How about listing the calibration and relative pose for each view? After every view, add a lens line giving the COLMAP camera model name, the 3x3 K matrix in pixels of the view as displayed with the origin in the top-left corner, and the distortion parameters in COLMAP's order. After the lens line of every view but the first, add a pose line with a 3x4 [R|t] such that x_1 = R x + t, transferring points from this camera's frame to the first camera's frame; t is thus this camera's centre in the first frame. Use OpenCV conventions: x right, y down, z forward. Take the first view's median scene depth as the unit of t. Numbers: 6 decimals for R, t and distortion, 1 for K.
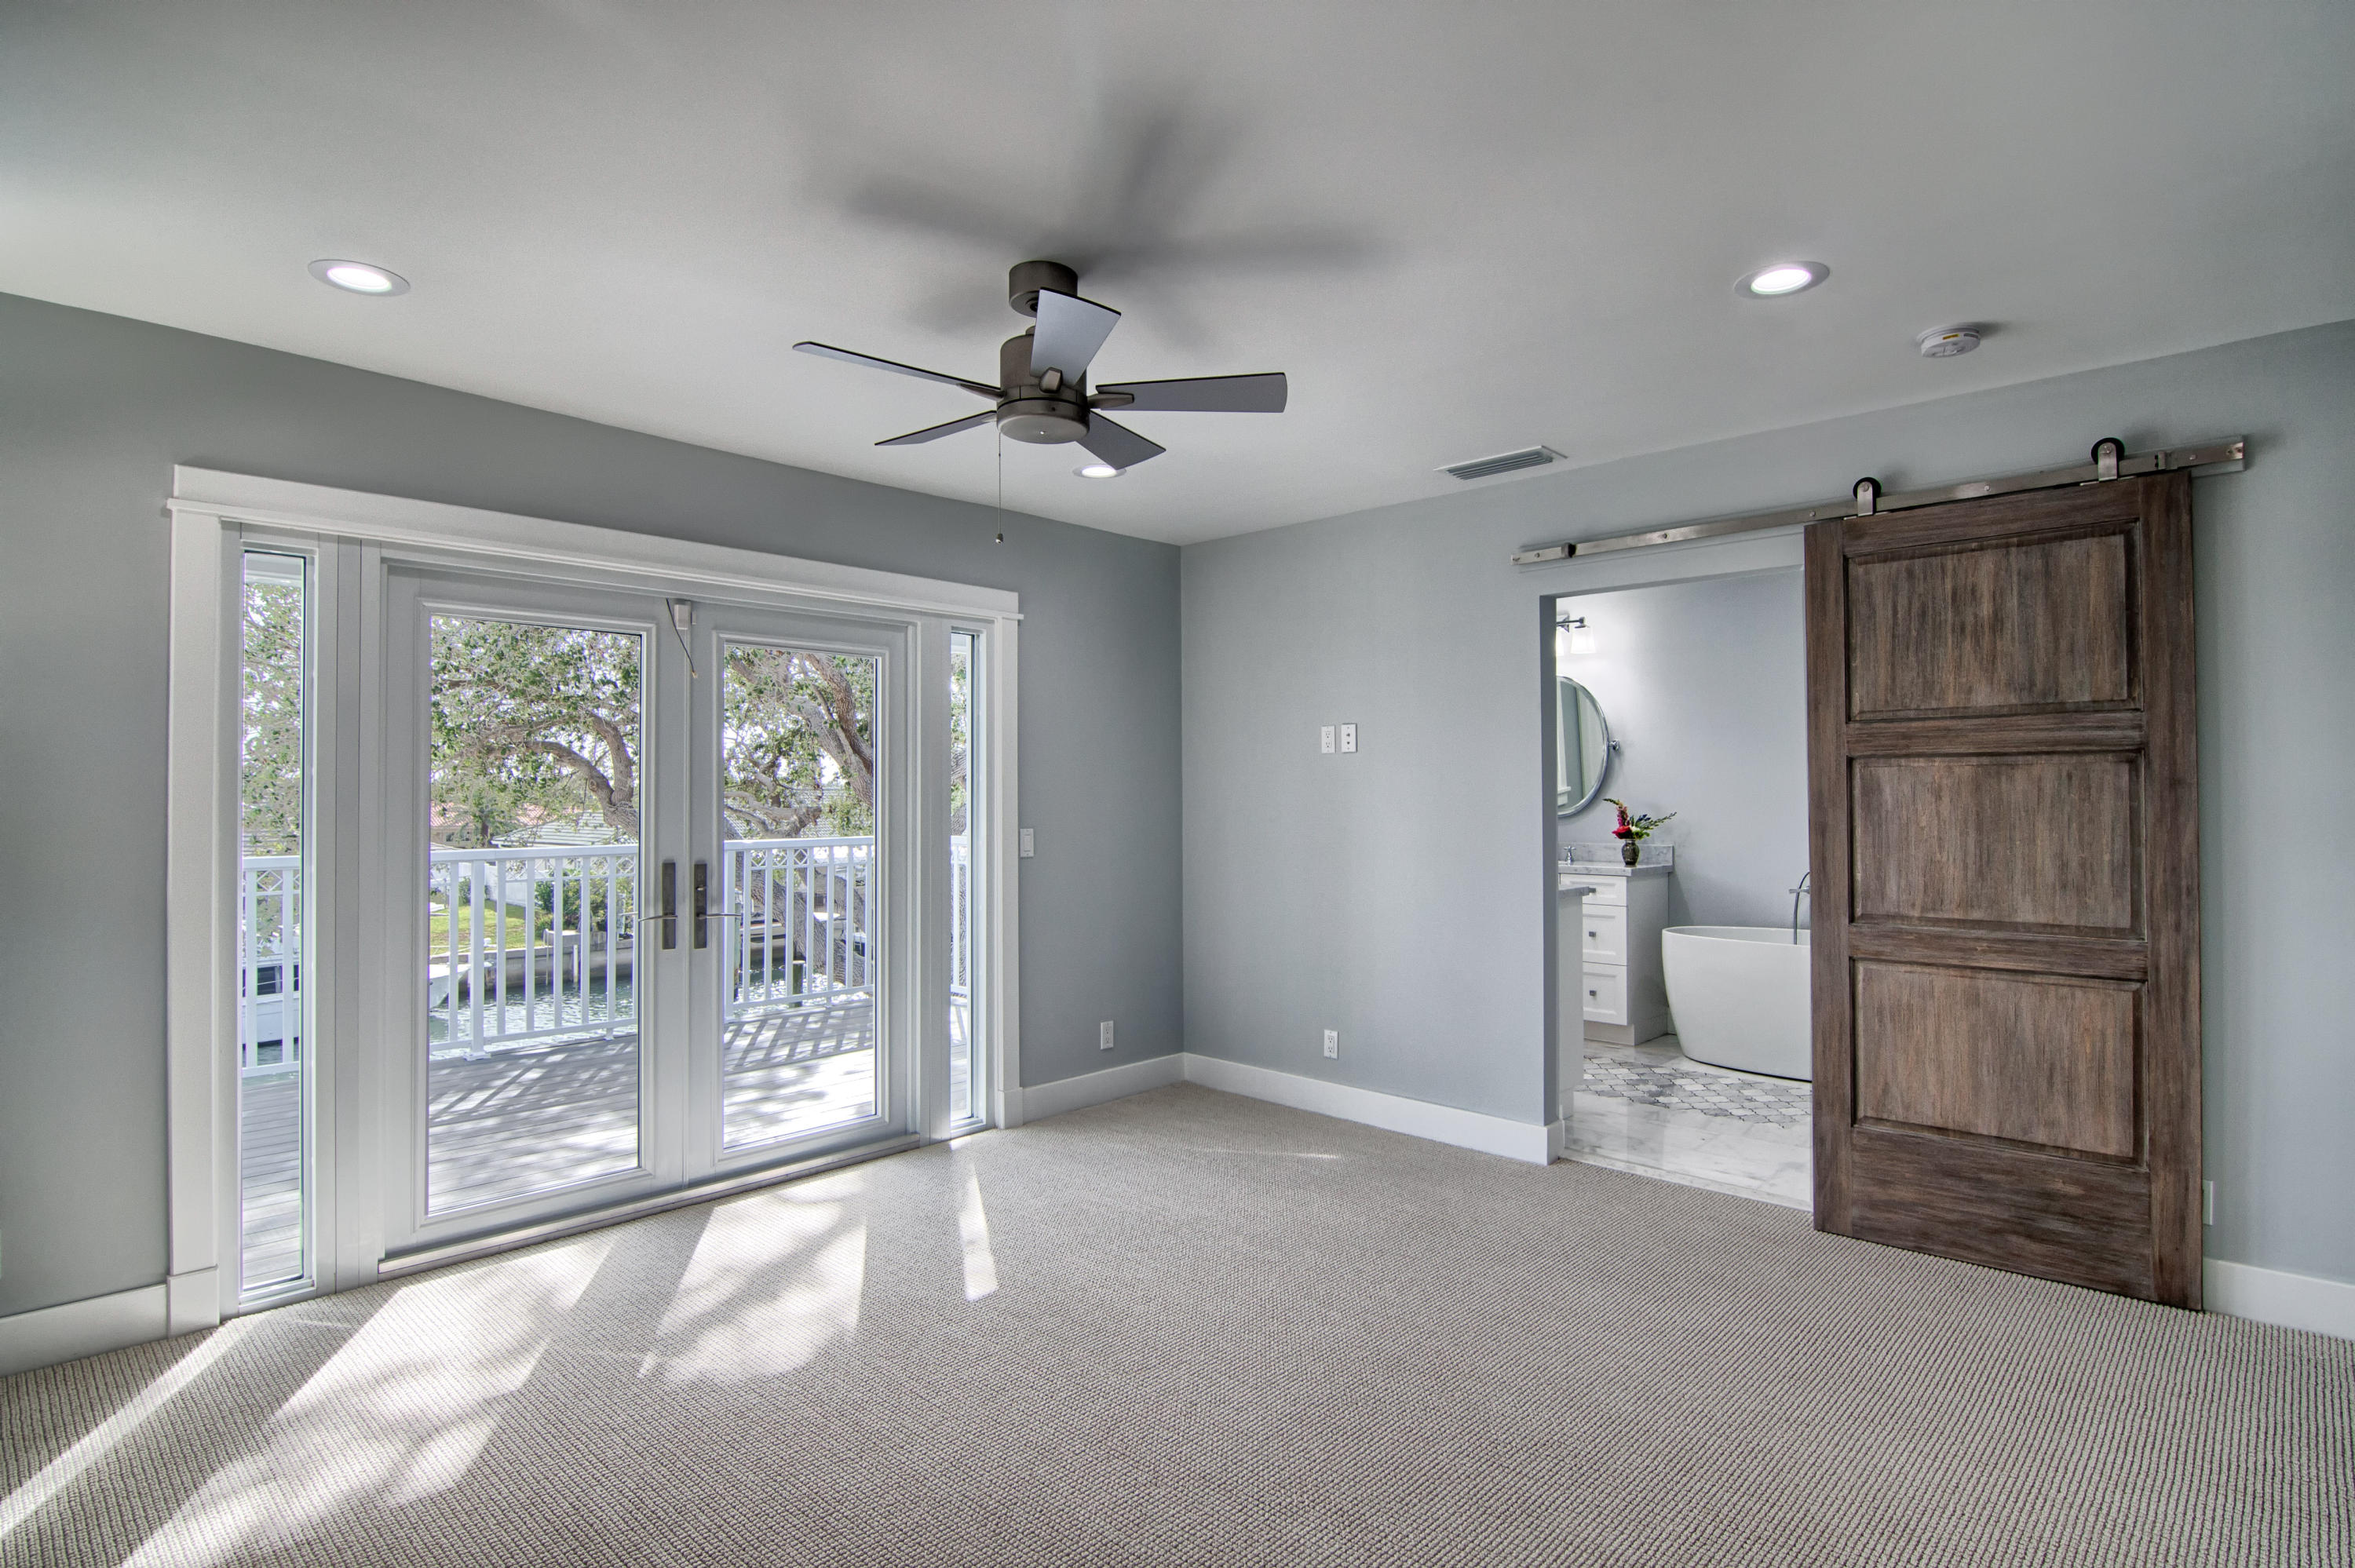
lens RADIAL K [[1202.9, 0, 1178.6], [0, 1202.9, 779.6], [0, 0, 1]] dist [-0.009543, -0.009247]
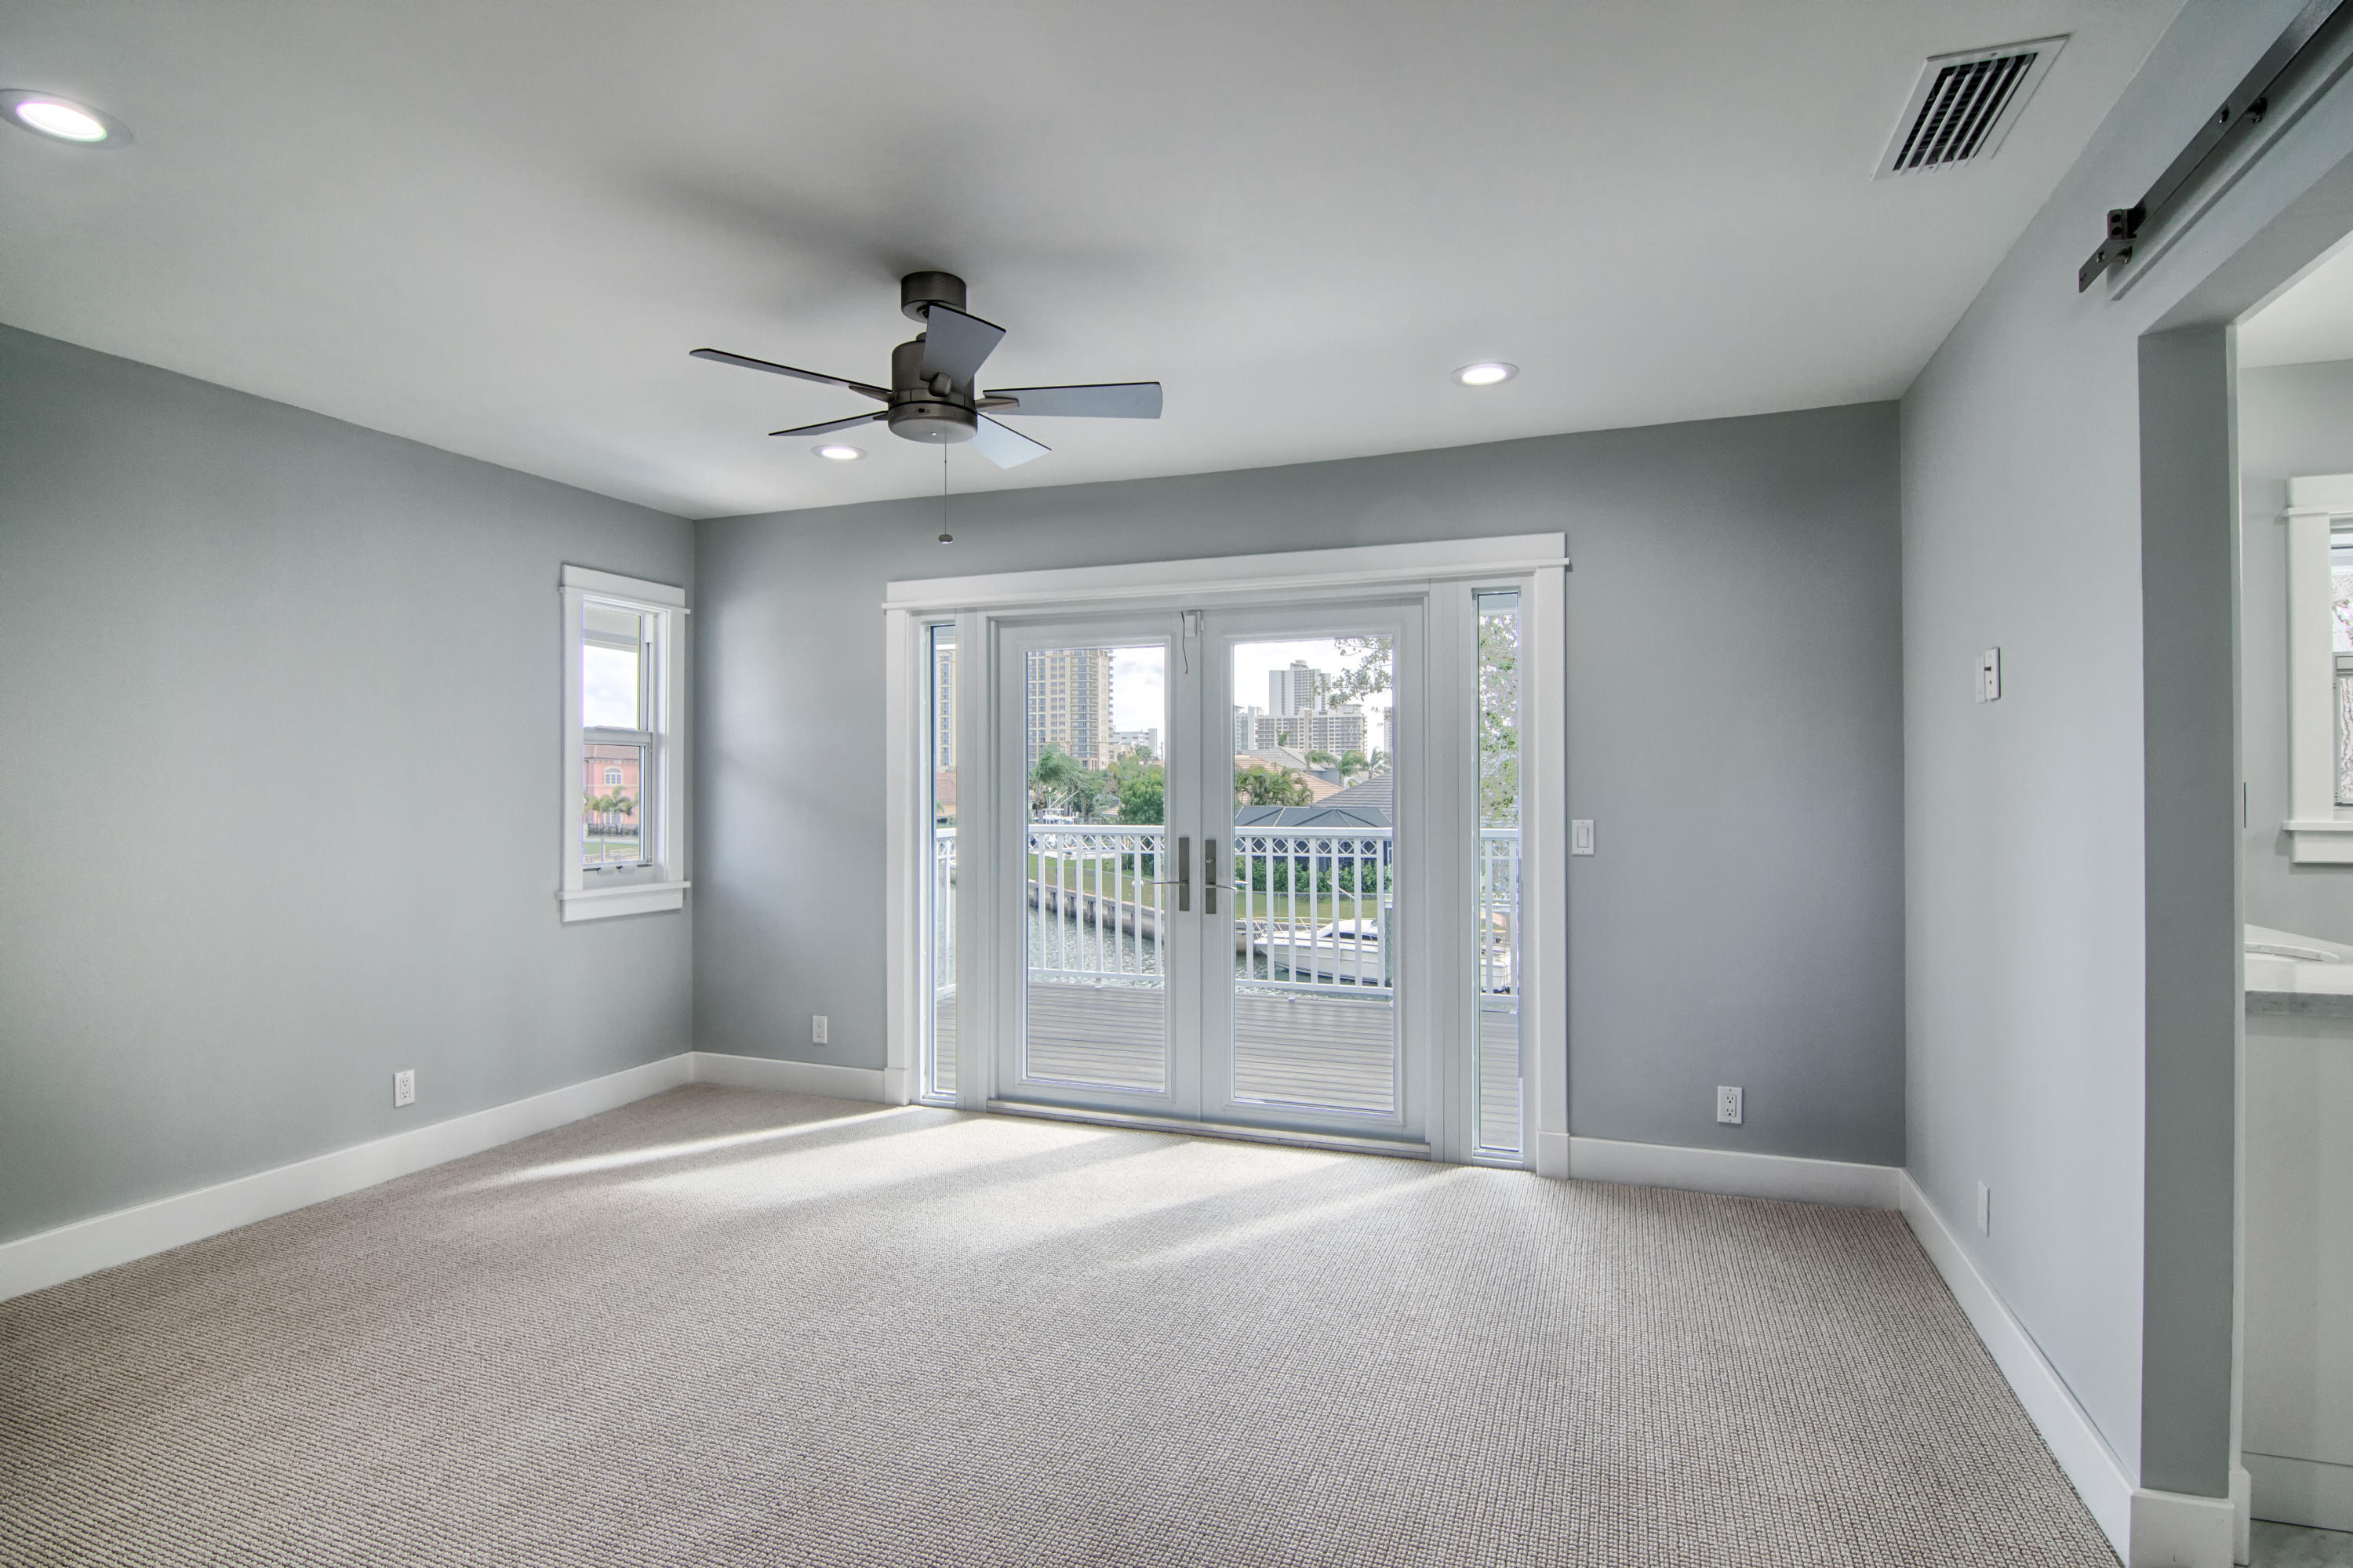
lens RADIAL K [[1202.1, 0, 1177.6], [0, 1202.1, 779.6], [0, 0, 1]] dist [-0.009543, -0.009247]
pose [[0.382358, -0.008570, -0.923974, 0.527312], [0.009401, 0.999941, -0.005385, 0.015642], [0.923966, -0.006628, 0.382416, 0.440520]]
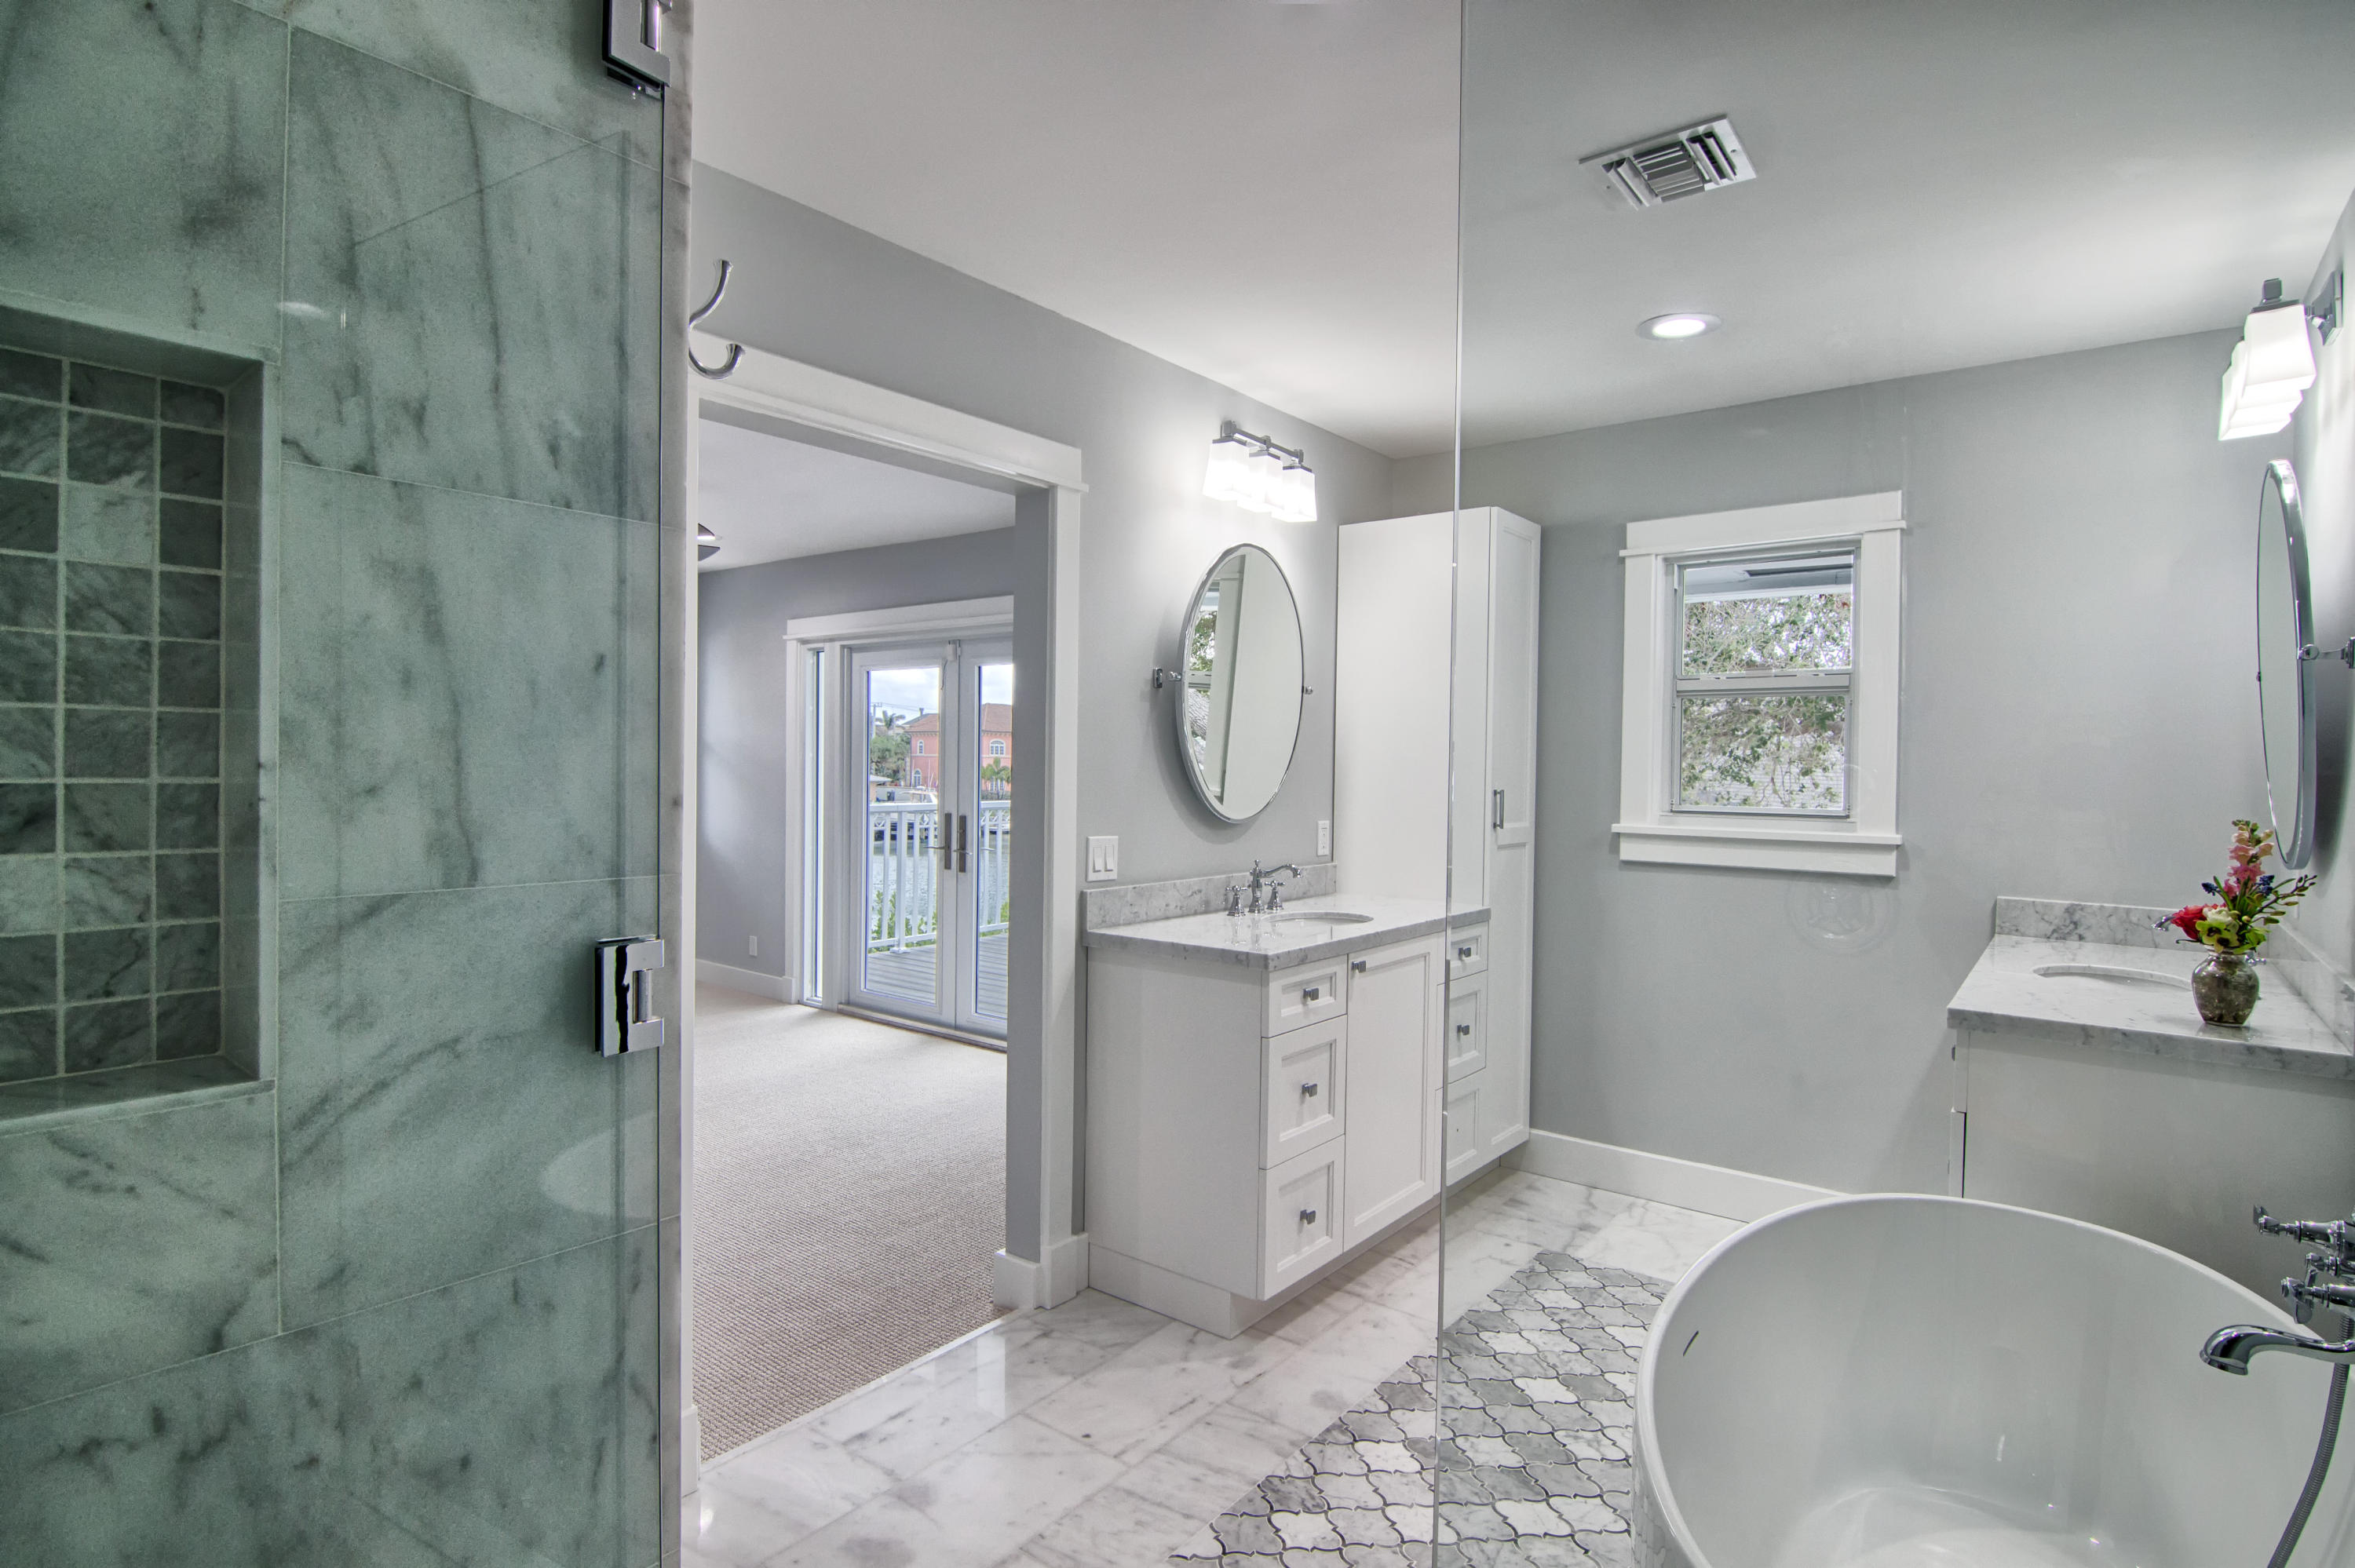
lens RADIAL K [[1202.9, 0, 1178.6], [0, 1202.9, 779.6], [0, 0, 1]] dist [-0.009543, -0.009247]
pose [[0.080469, 0.015090, -0.996643, 0.911899], [-0.006178, 0.999874, 0.014640, 0.001853], [0.996738, 0.004979, 0.080552, 0.941809]]
